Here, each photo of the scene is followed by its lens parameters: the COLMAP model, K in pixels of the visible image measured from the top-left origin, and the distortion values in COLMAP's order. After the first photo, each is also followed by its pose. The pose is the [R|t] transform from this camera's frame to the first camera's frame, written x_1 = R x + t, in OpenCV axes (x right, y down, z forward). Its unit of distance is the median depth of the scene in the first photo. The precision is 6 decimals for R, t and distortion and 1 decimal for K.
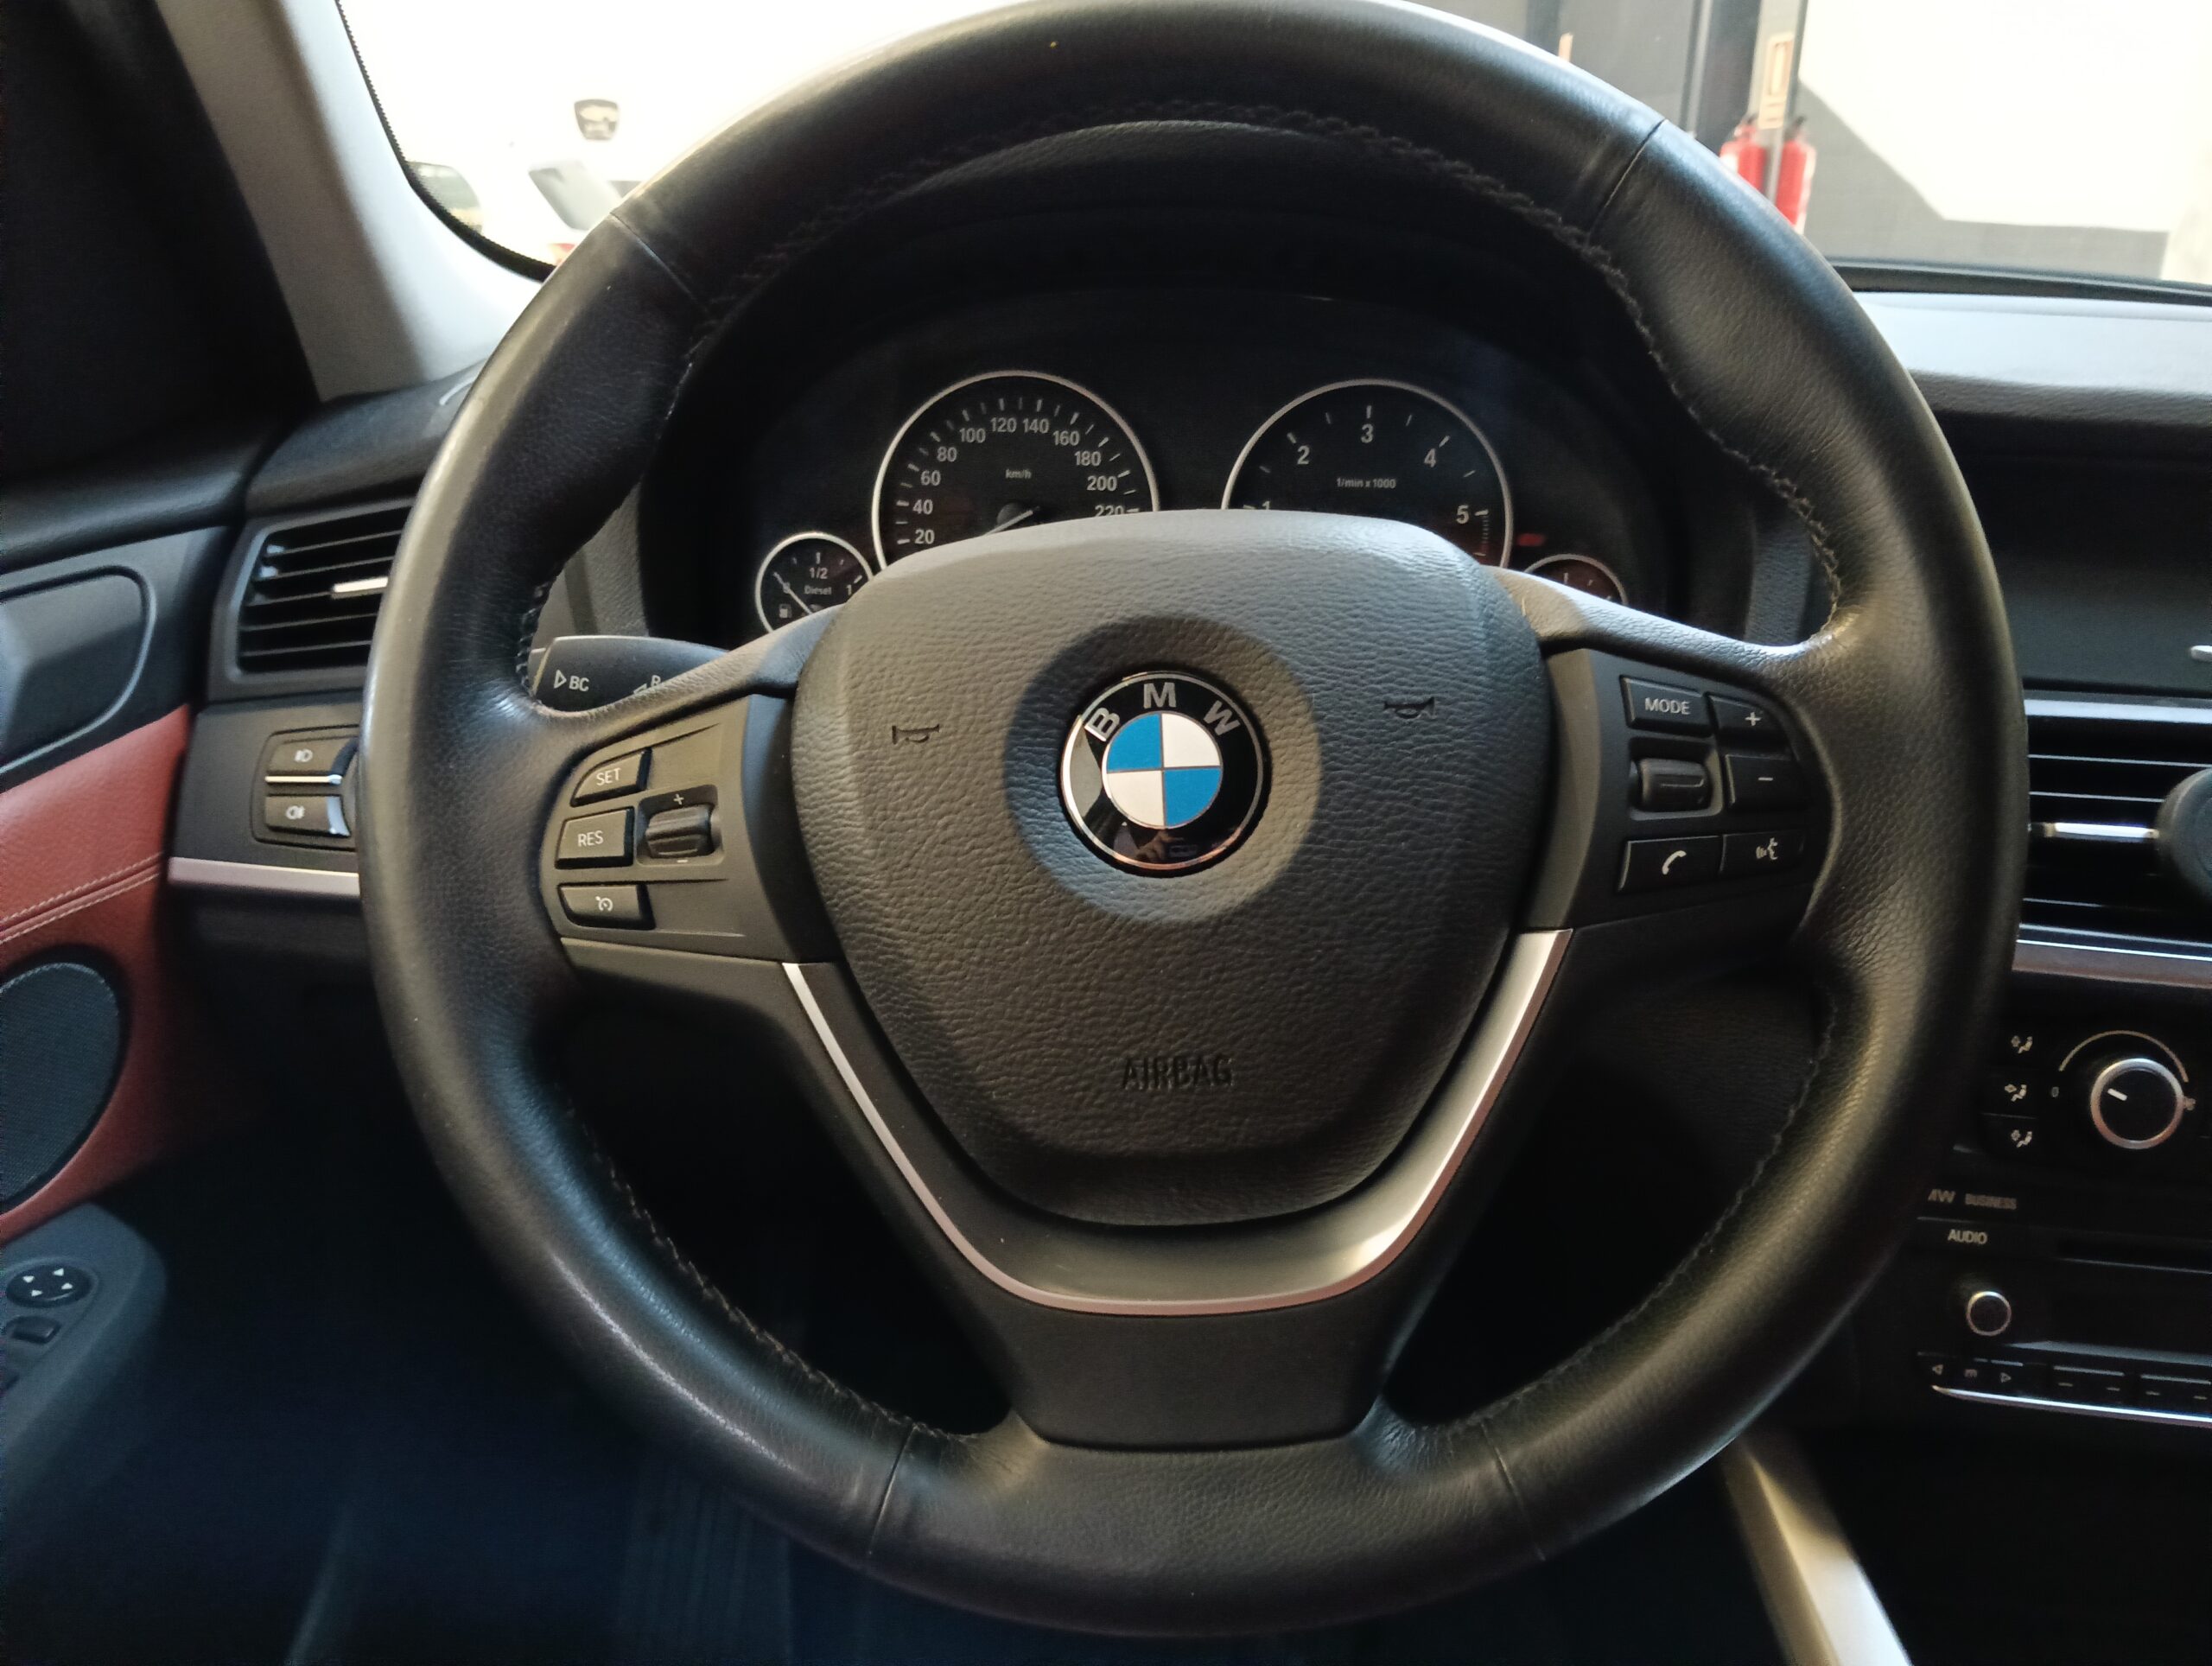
lens RADIAL K [[1839.6, 0, 1097.2], [0, 1839.6, 864.3], [0, 0, 1]] dist [0.012940, -0.058191]
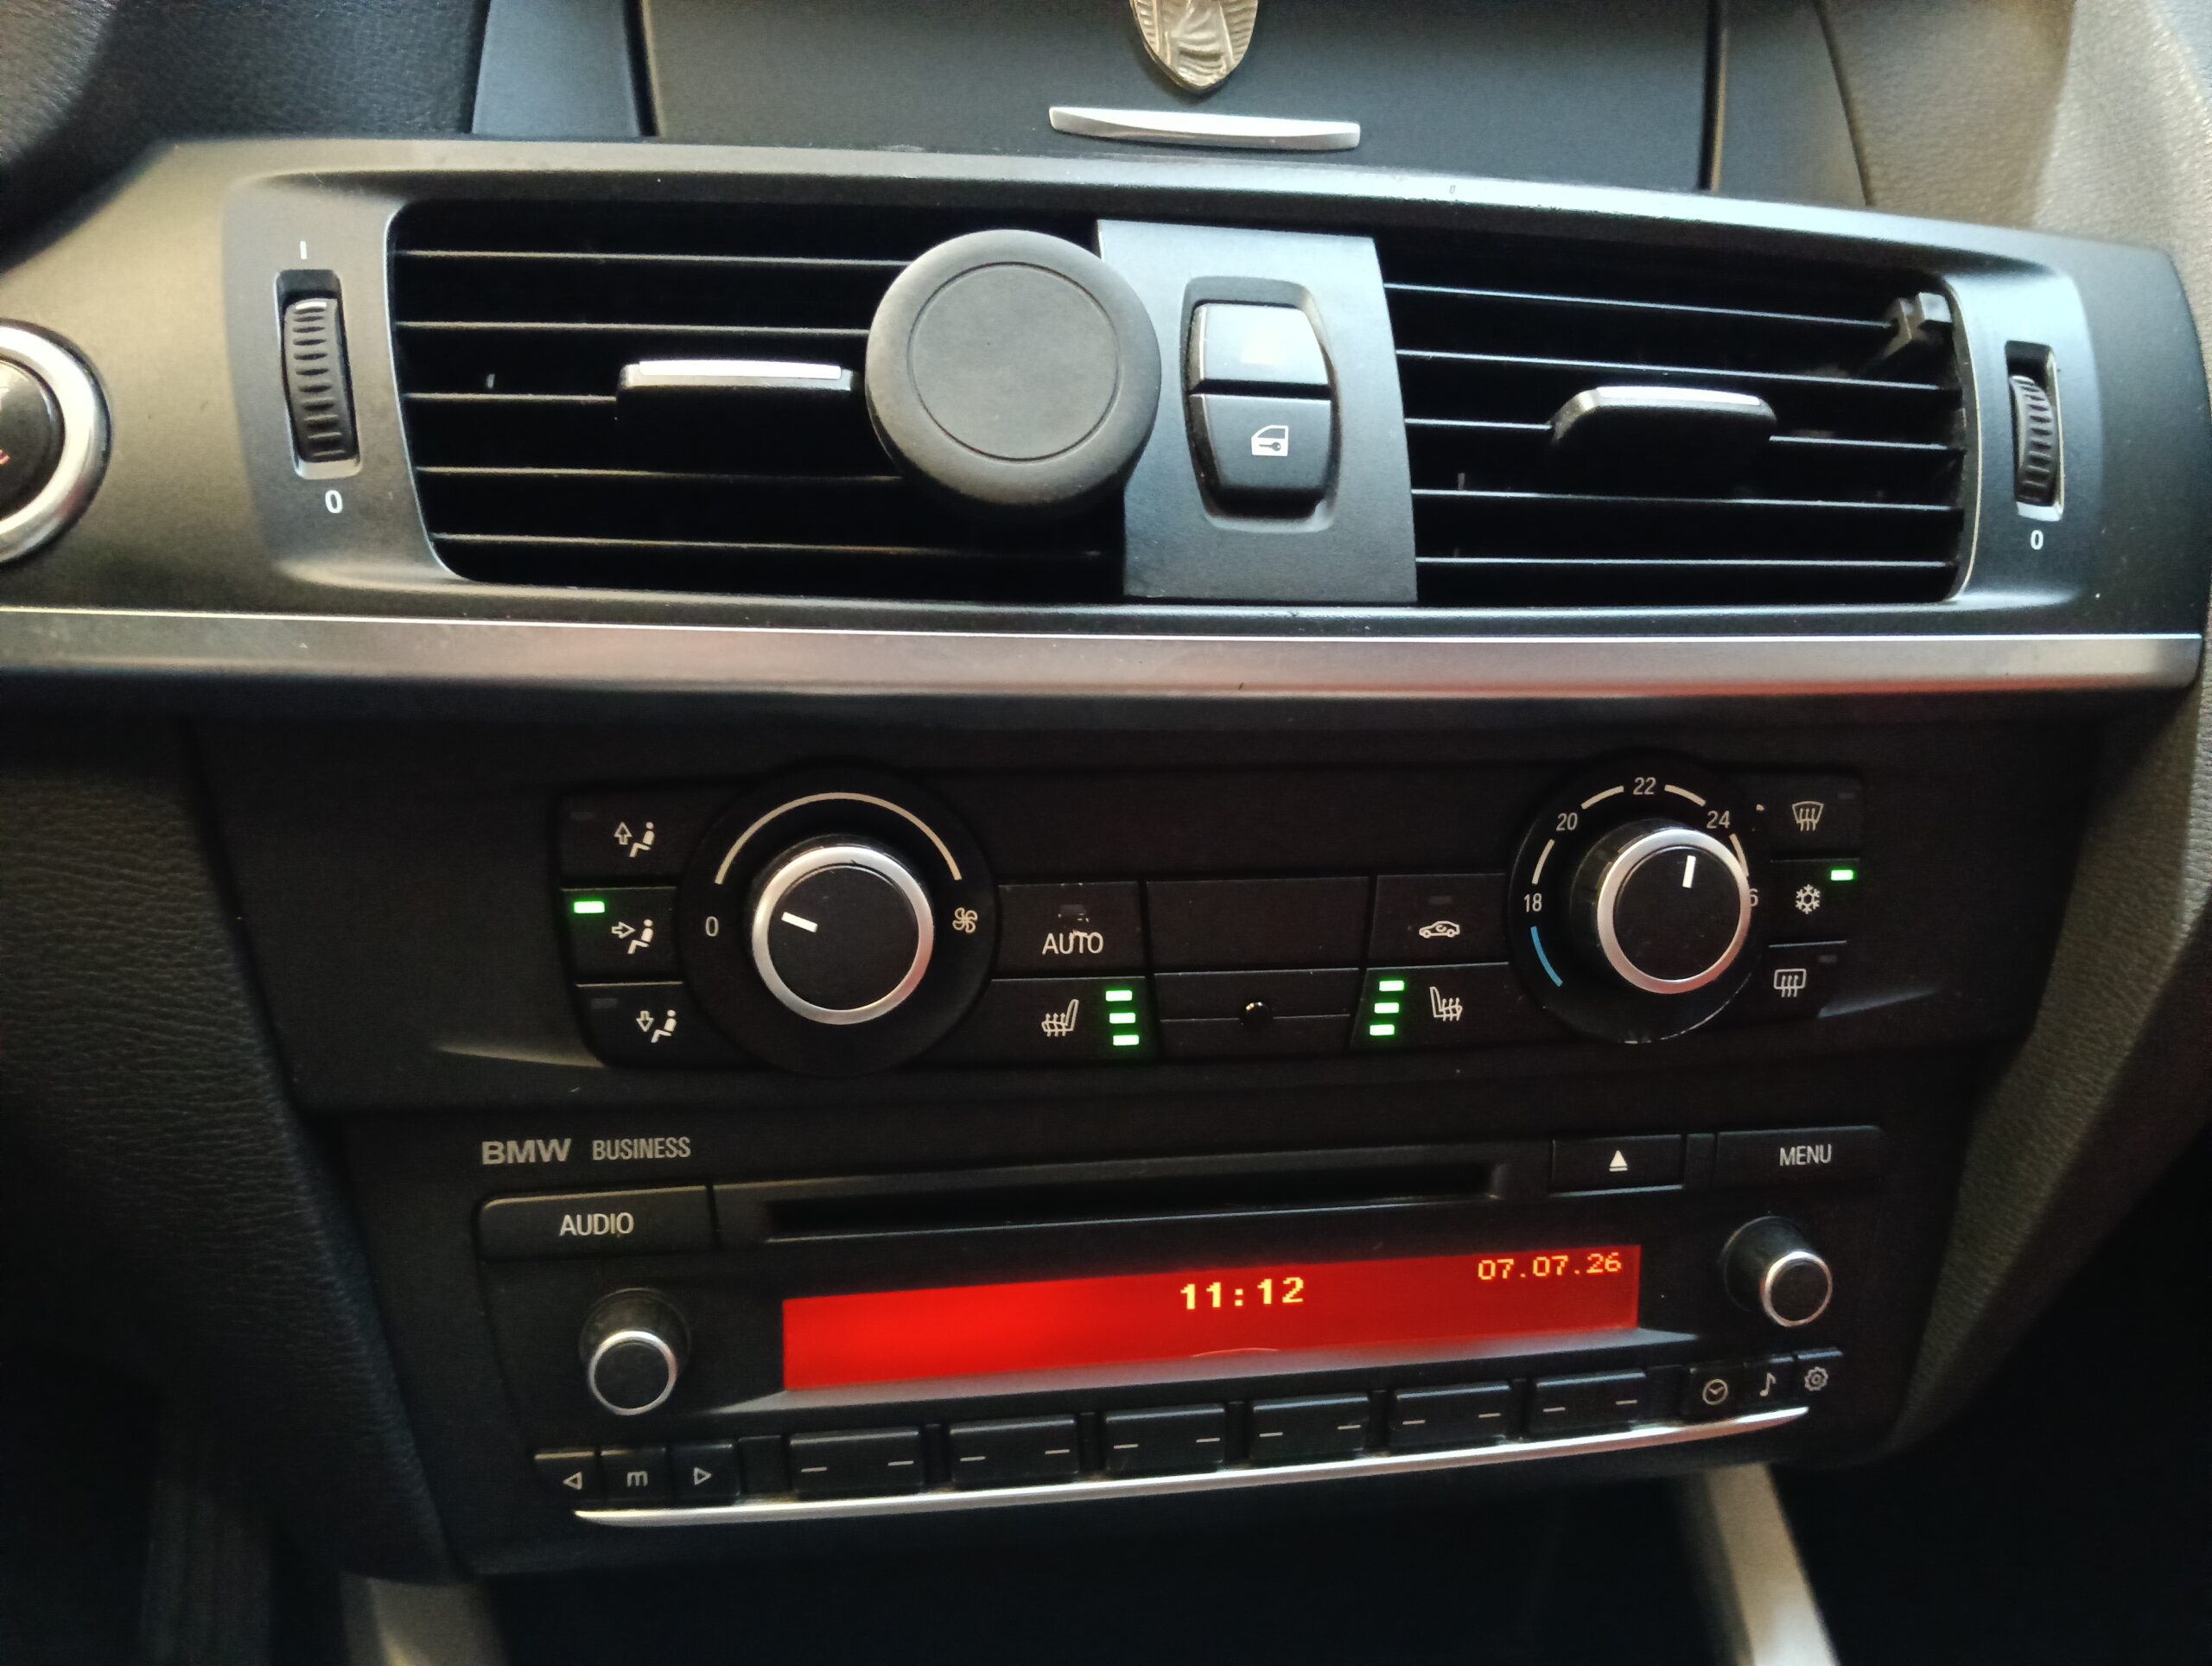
lens RADIAL K [[1839.6, 0, 1126.7], [0, 1839.6, 813.9], [0, 0, 1]] dist [0.012940, -0.058191]
pose [[0.944324, -0.099915, 0.313478, 0.534443], [0.075832, 0.993218, 0.088131, 0.064950], [-0.320158, -0.059452, 0.945497, 0.552276]]
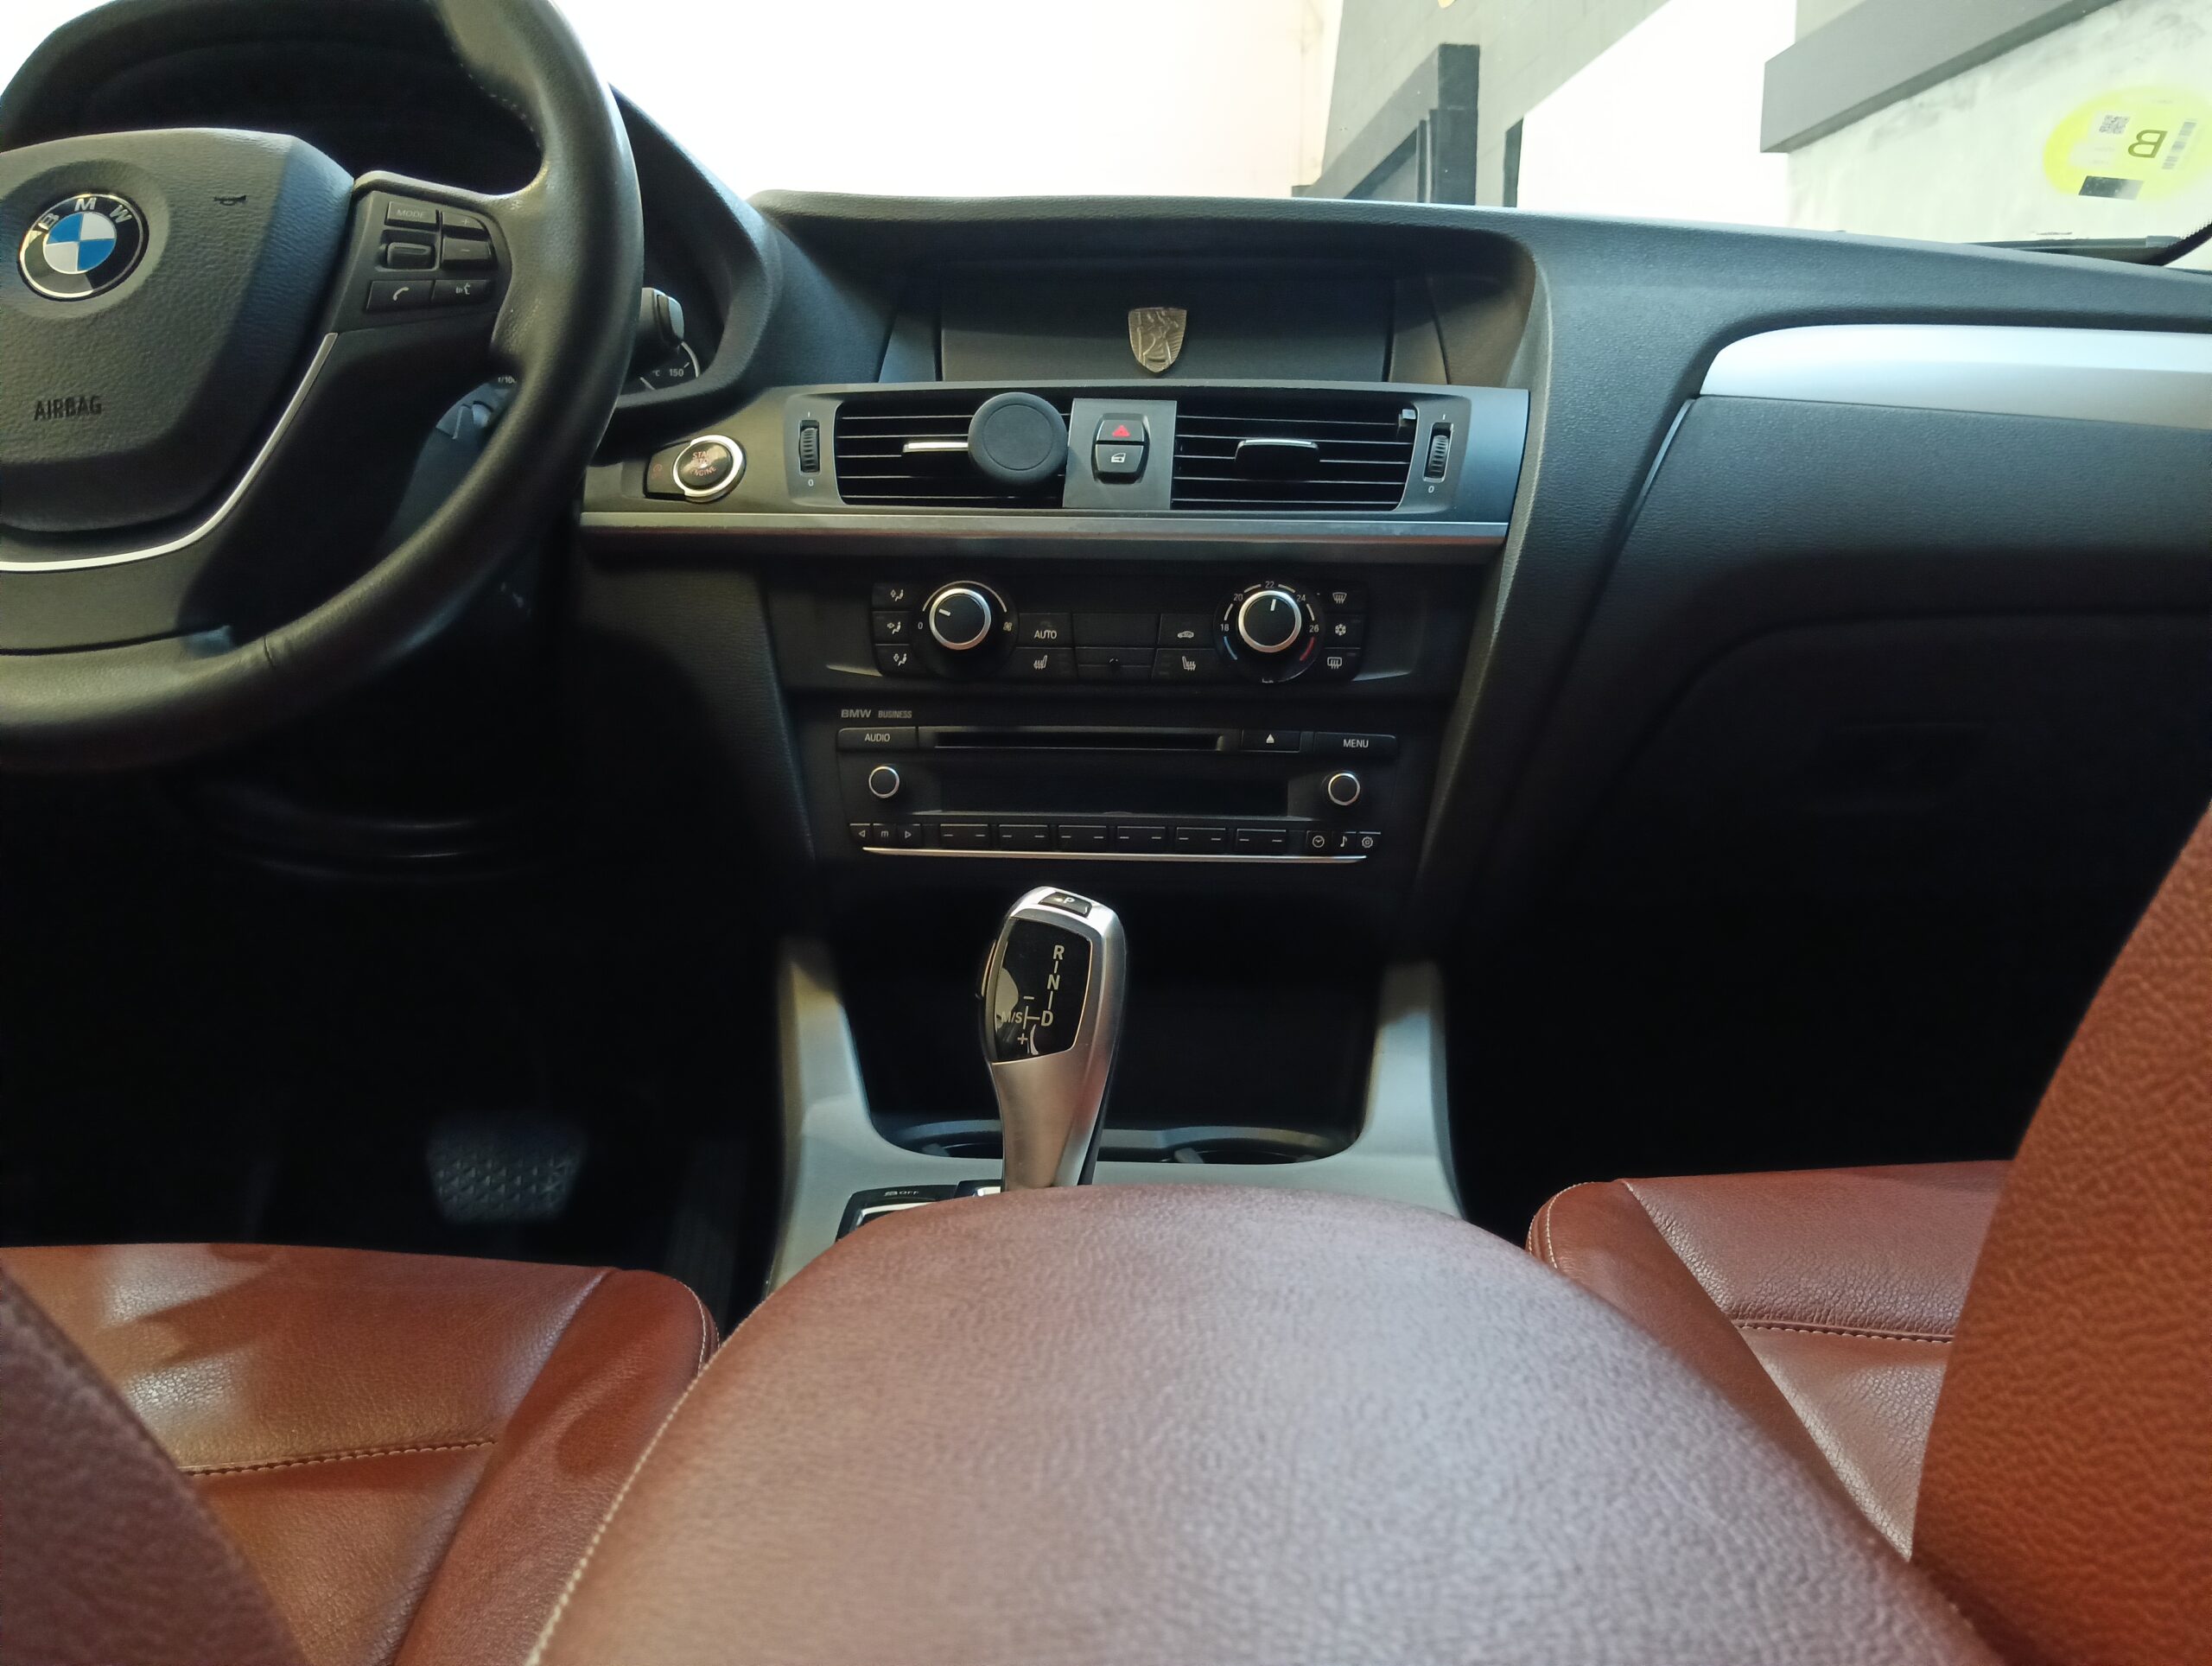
lens RADIAL K [[1839.6, 0, 1142.1], [0, 1839.6, 864.0], [0, 0, 1]] dist [0.012940, -0.058191]
pose [[0.995505, -0.033784, 0.088484, 0.631386], [0.048365, 0.984561, -0.168226, 0.629801], [-0.081434, 0.171750, 0.981769, -0.448510]]
